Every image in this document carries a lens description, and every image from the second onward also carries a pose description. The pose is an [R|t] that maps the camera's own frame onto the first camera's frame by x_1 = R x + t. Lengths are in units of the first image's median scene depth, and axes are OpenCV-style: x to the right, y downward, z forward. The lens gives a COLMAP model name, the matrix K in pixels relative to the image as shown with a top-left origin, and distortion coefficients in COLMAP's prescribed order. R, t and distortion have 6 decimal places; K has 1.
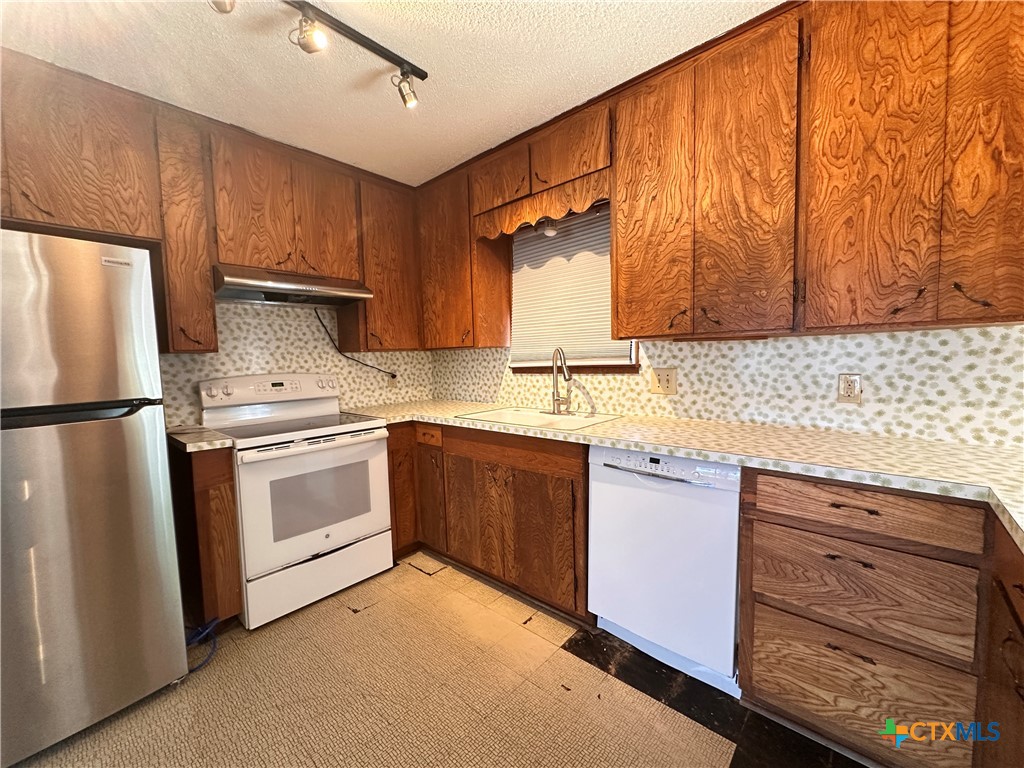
lens RADIAL K [[413.7, 0, 508.7], [0, 413.7, 384.3], [0, 0, 1]] dist [-0.004463, 0.001091]
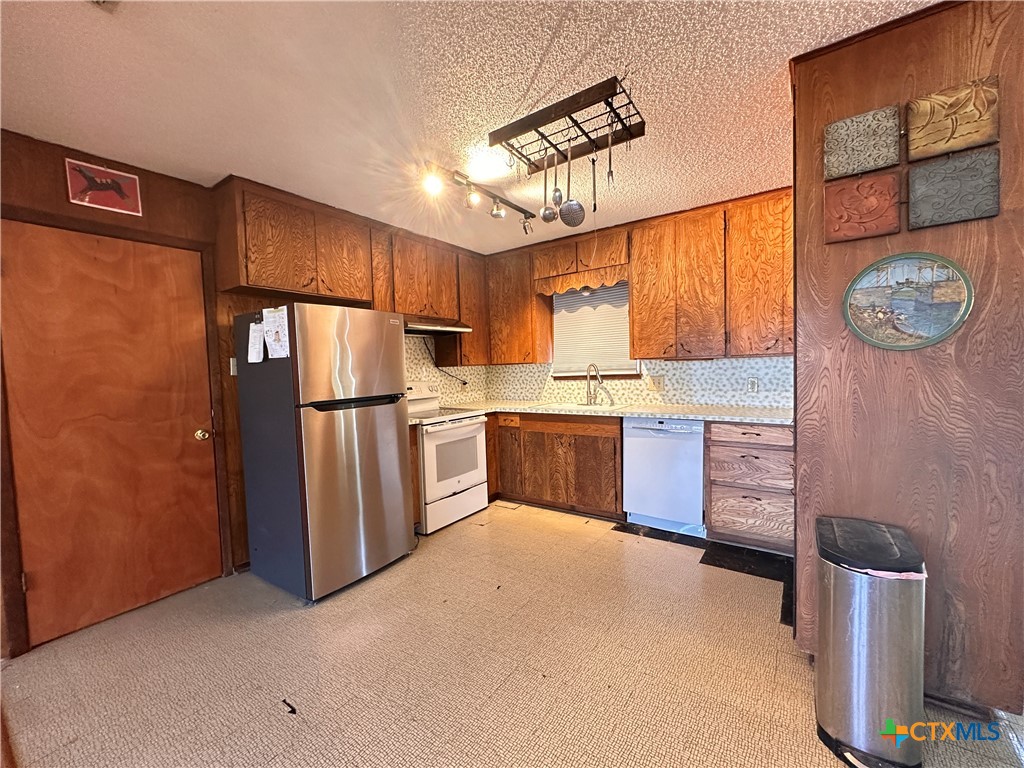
lens RADIAL K [[413.7, 0, 511.9], [0, 413.7, 384.9], [0, 0, 1]] dist [-0.004463, 0.001091]
pose [[0.992755, -0.010080, 0.119729, -0.475142], [0.013098, 0.999615, -0.024443, 0.036961], [-0.119436, 0.025835, 0.992506, -0.706403]]
